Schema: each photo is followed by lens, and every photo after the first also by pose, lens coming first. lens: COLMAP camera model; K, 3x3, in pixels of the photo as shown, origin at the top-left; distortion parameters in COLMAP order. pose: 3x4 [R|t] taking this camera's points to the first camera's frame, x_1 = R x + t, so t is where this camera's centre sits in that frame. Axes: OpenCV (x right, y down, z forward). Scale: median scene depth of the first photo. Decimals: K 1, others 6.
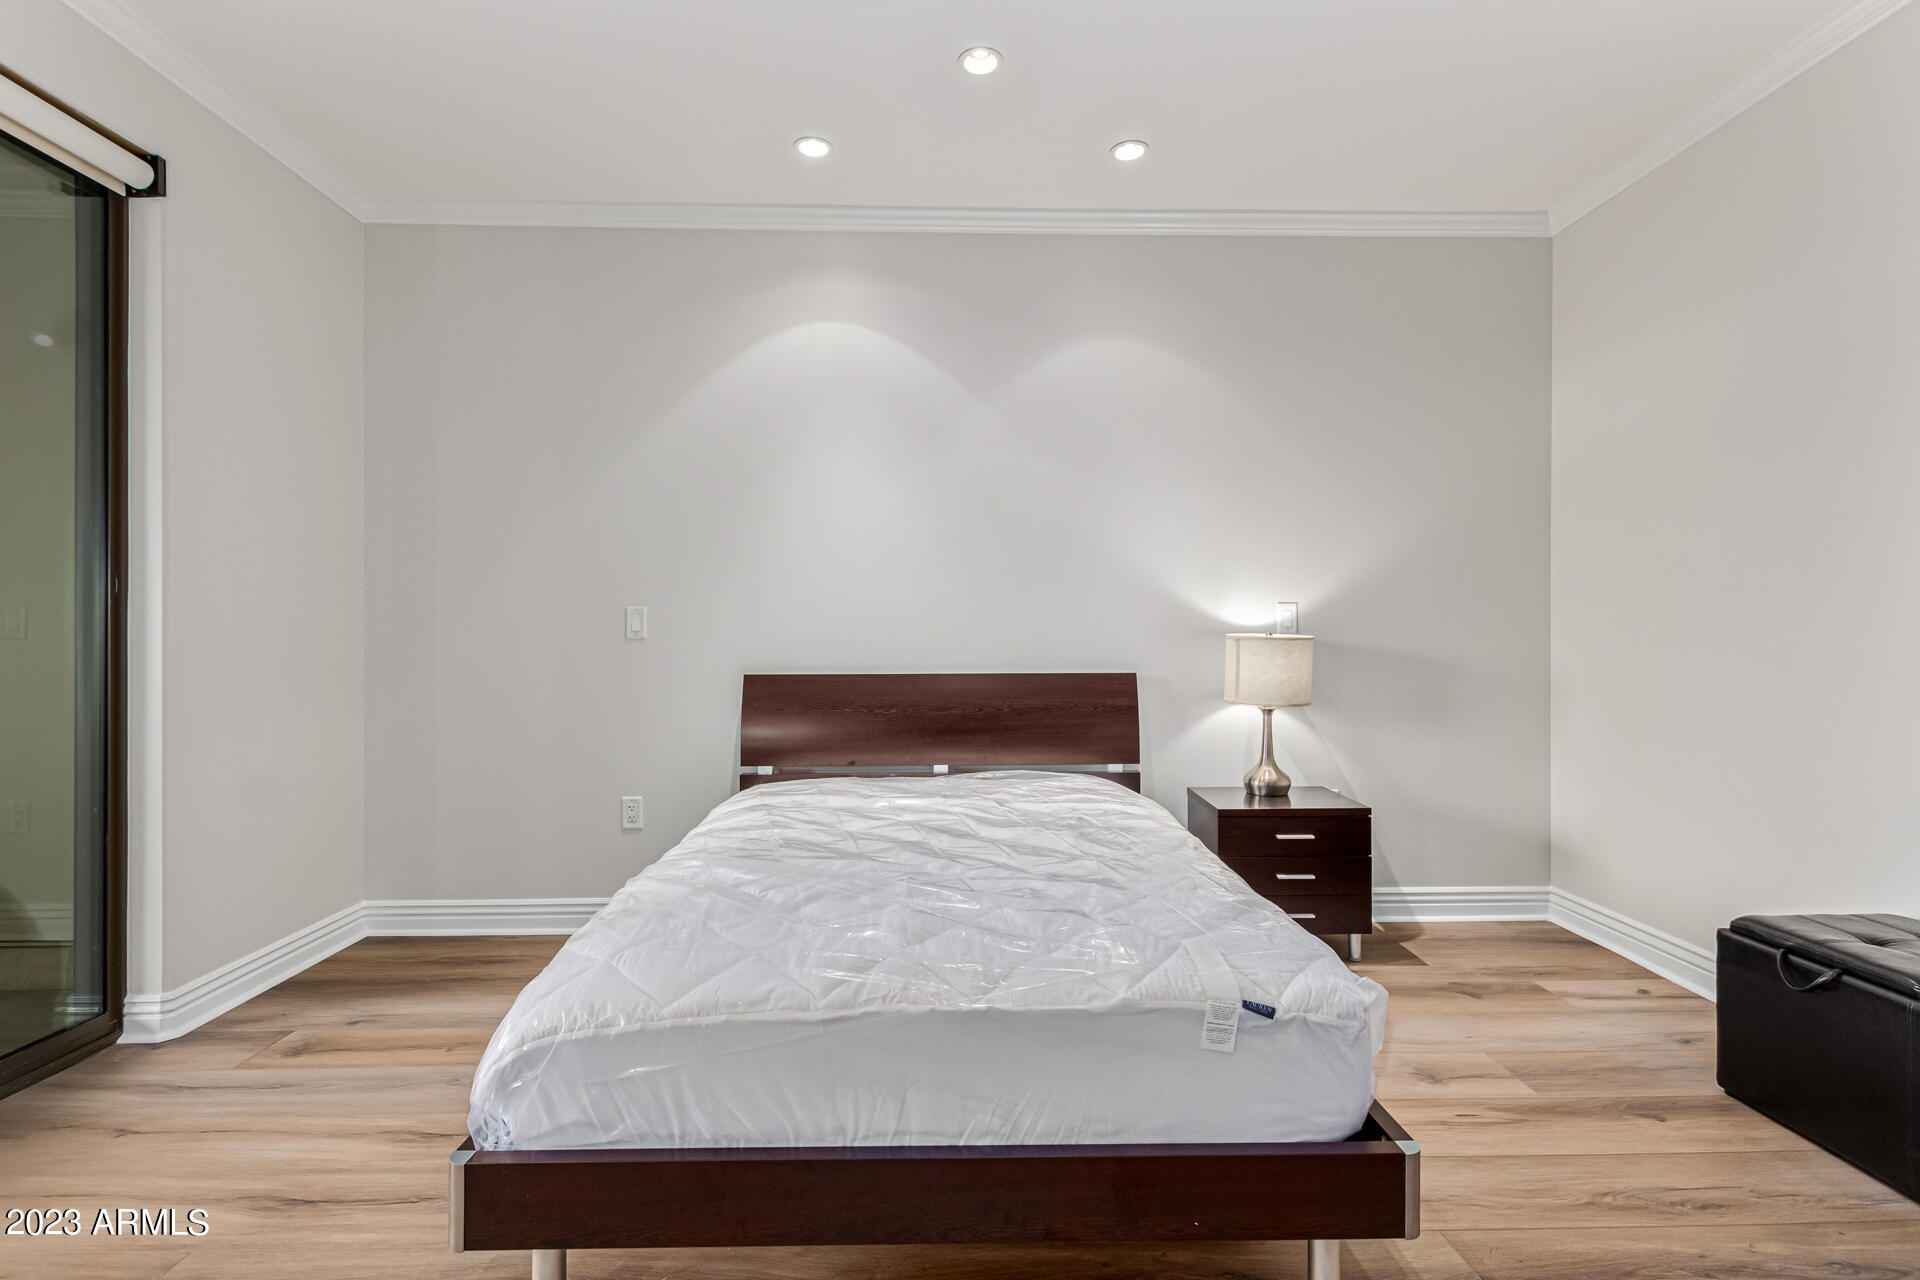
lens RADIAL K [[898.6, 0, 960.7], [0, 898.6, 639.7], [0, 0, 1]] dist [-0.002252, -0.000351]
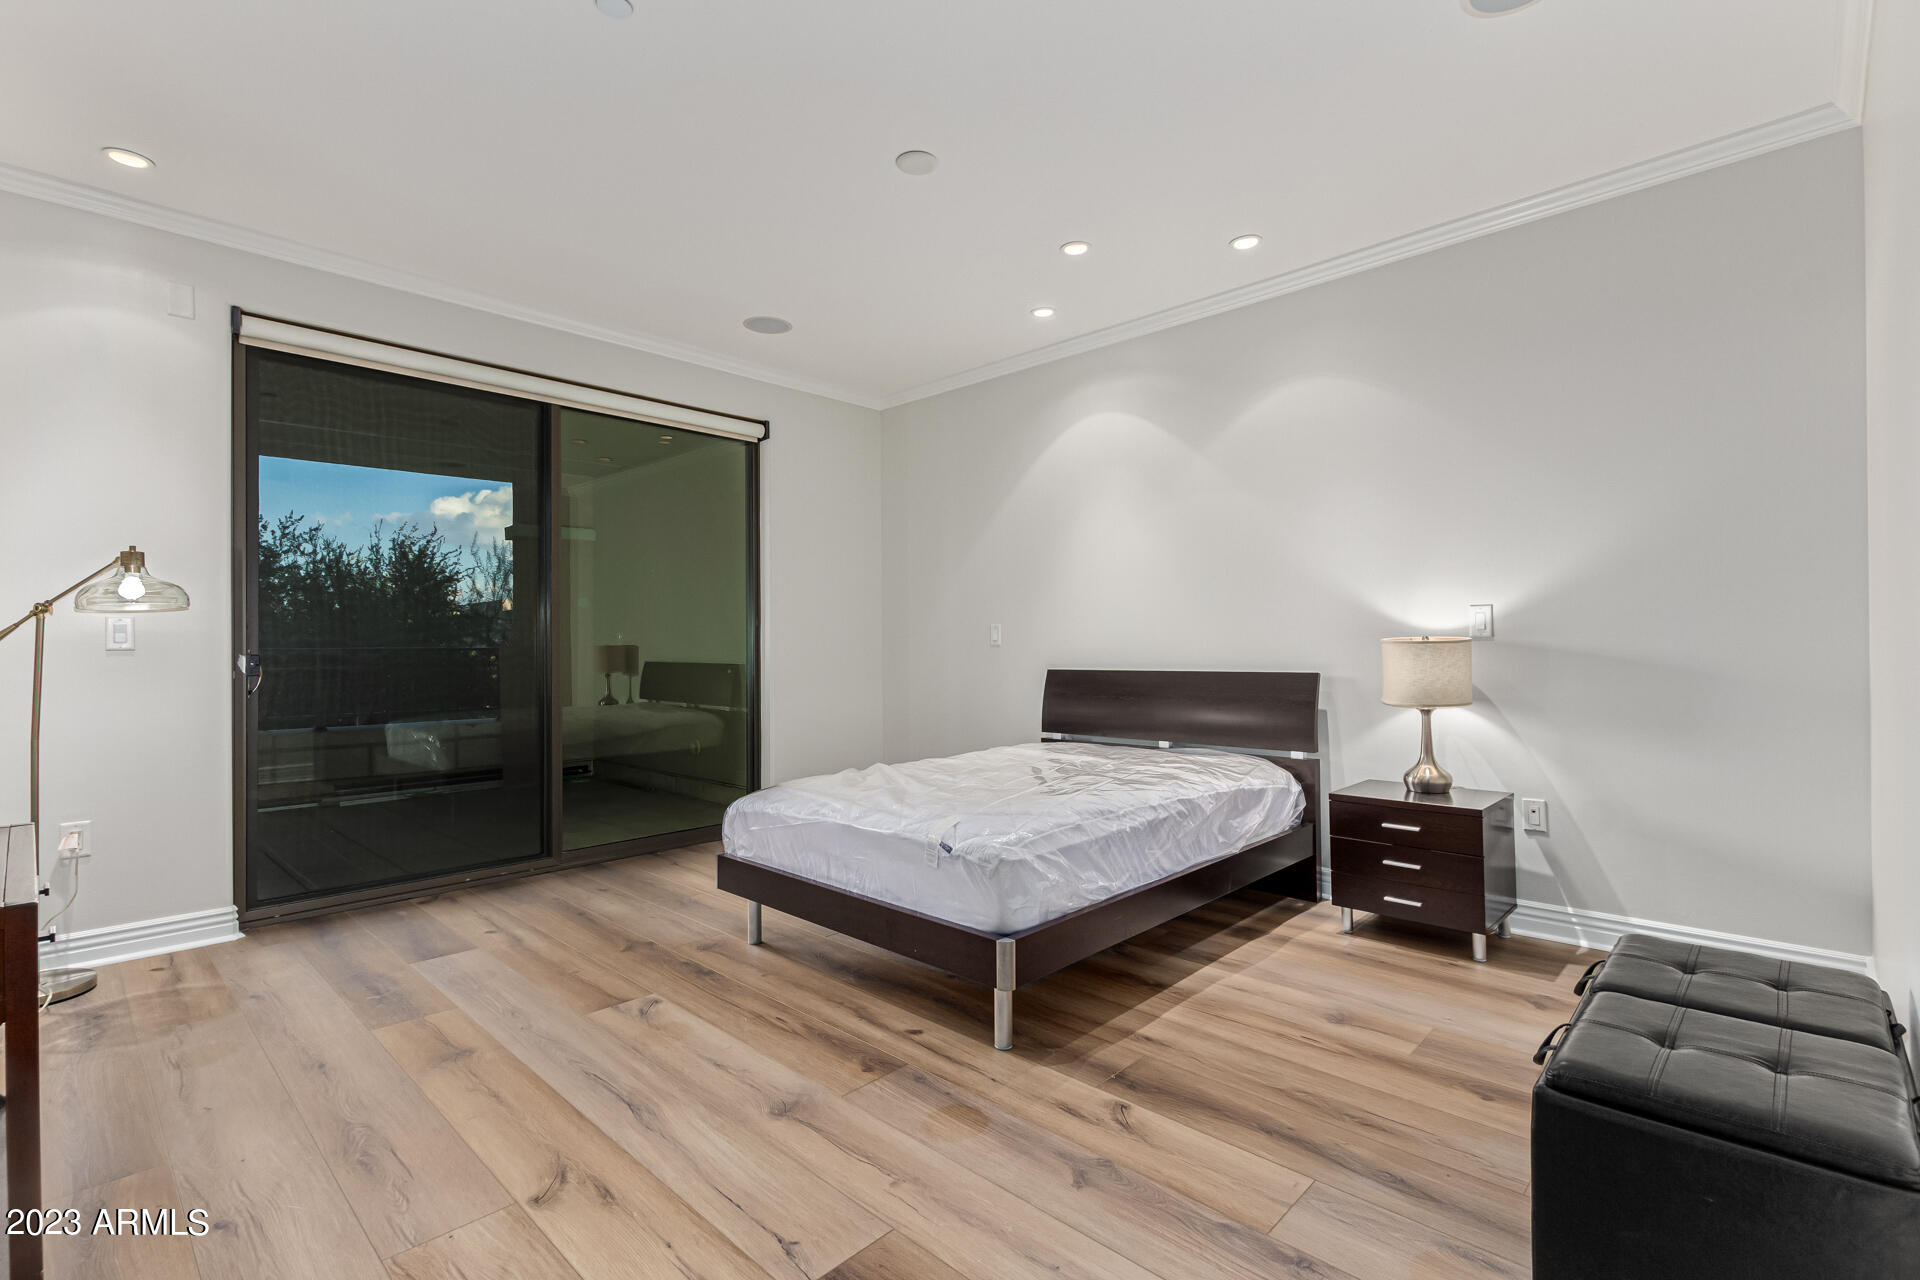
lens RADIAL K [[898.6, 0, 963.0], [0, 898.6, 641.5], [0, 0, 1]] dist [-0.002252, -0.000351]
pose [[0.695021, -0.008431, -0.718940, 0.717897], [0.009621, 0.999951, -0.002425, -0.004285], [0.718925, -0.005231, 0.695068, -0.111957]]
